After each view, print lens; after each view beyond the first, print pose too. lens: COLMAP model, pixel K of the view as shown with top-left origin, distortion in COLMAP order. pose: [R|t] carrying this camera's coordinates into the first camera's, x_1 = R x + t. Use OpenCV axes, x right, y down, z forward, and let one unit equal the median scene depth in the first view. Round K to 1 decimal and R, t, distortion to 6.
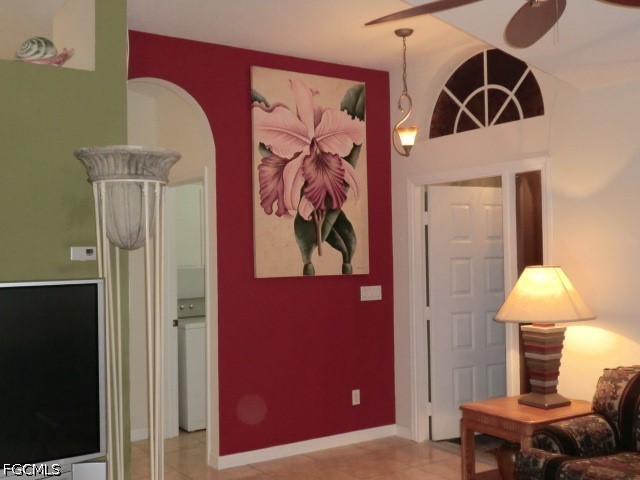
lens RADIAL K [[720.3, 0, 320.0], [0, 720.3, 240.0], [0, 0, 1]] dist [0.026006, -0.018373]
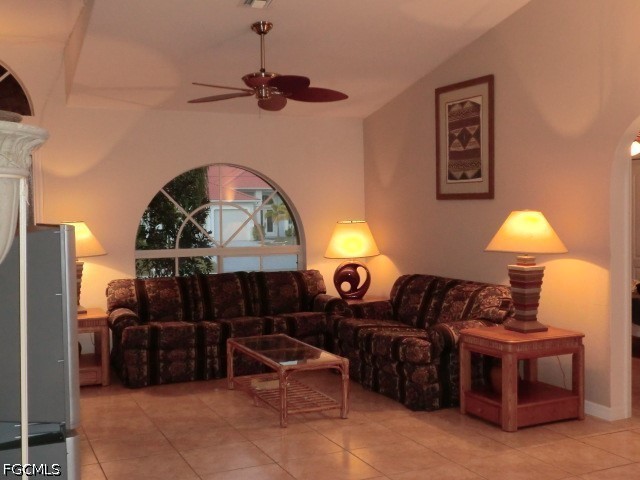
lens RADIAL K [[720.3, 0, 320.0], [0, 720.3, 240.0], [0, 0, 1]] dist [0.026006, -0.018373]
pose [[0.141975, -0.019905, 0.989670, -0.418639], [-0.003048, 0.999784, 0.020546, 0.015683], [-0.989866, -0.005934, 0.141884, 0.102711]]
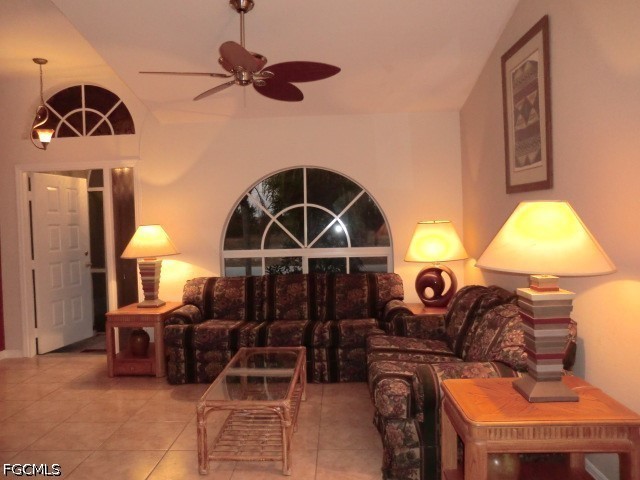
lens RADIAL K [[515.0, 0, 320.0], [0, 515.0, 240.0], [0, 0, 1]] dist [-0.103750, 0.117821]
pose [[0.582449, -0.025837, 0.812456, -0.160245], [0.004512, 0.999582, 0.028554, 0.014827], [-0.812855, -0.012965, 0.582322, -0.005632]]
